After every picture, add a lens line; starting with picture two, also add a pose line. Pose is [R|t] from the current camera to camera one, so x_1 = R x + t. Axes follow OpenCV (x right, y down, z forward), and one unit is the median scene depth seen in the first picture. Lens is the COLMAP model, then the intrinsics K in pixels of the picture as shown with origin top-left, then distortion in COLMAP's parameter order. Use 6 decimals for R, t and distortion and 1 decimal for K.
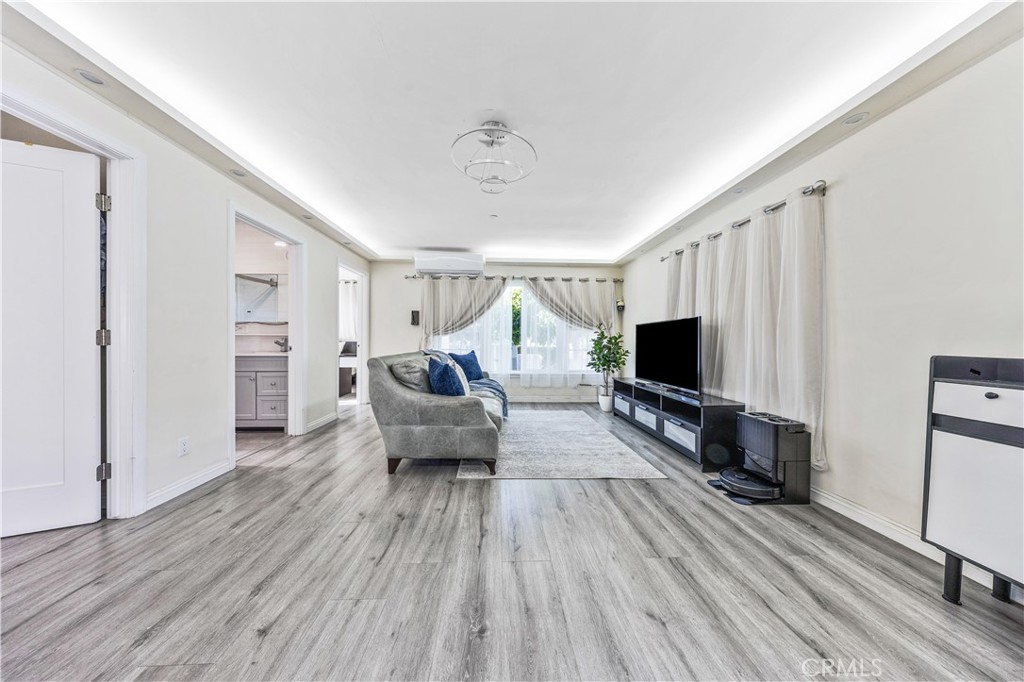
lens RADIAL K [[295.8, 0, 504.9], [0, 295.8, 341.6], [0, 0, 1]] dist [-0.000746, -0.000160]
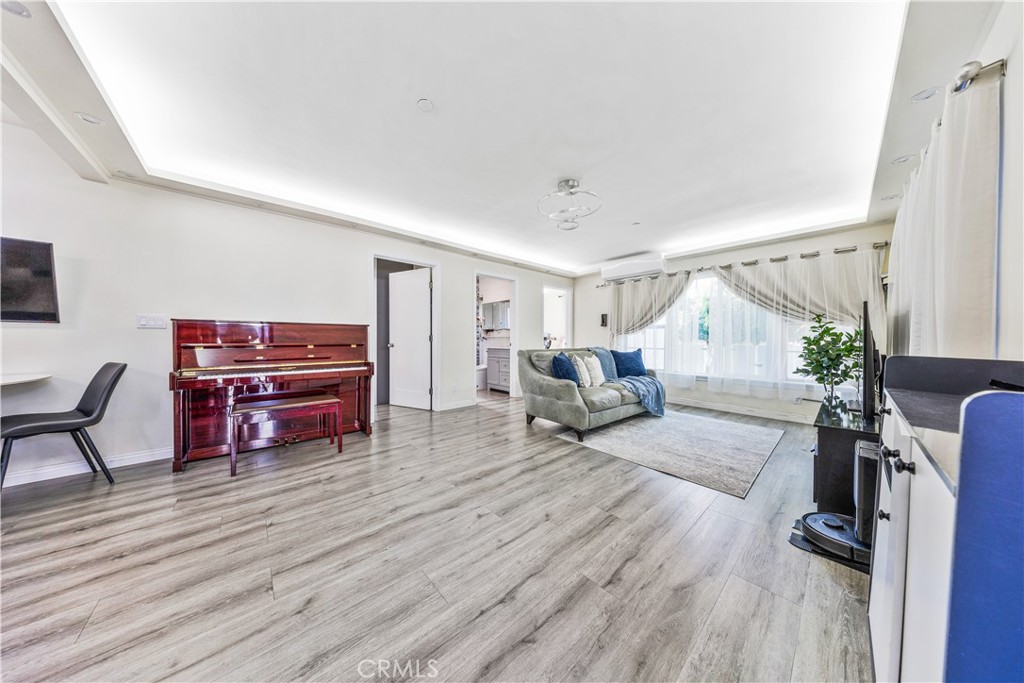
lens RADIAL K [[295.8, 0, 504.9], [0, 295.8, 342.1], [0, 0, 1]] dist [-0.000746, -0.000160]
pose [[0.623051, 0.003129, -0.782175, 0.418315], [-0.001215, 0.999995, 0.003032, 0.003813], [0.782180, -0.000939, 0.623052, -0.038649]]
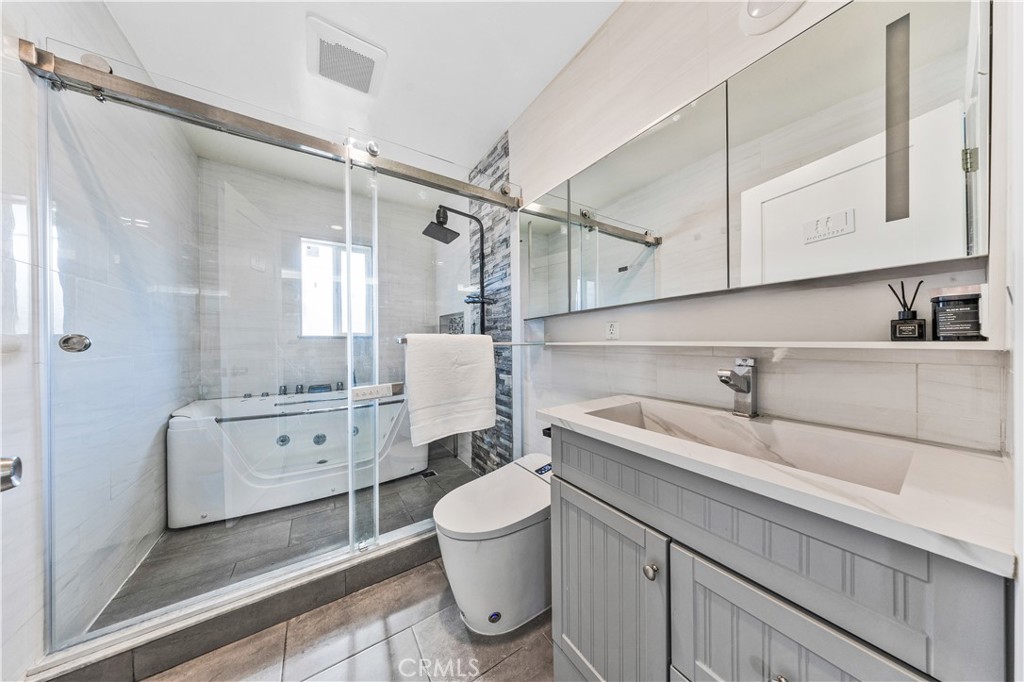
lens RADIAL K [[295.8, 0, 504.9], [0, 295.8, 341.6], [0, 0, 1]] dist [-0.000746, -0.000160]
pose [[0.508476, -0.010306, -0.861015, -0.573062], [0.008777, 0.999938, -0.006785, -0.021465], [0.861032, -0.004107, 0.508535, 0.637134]]
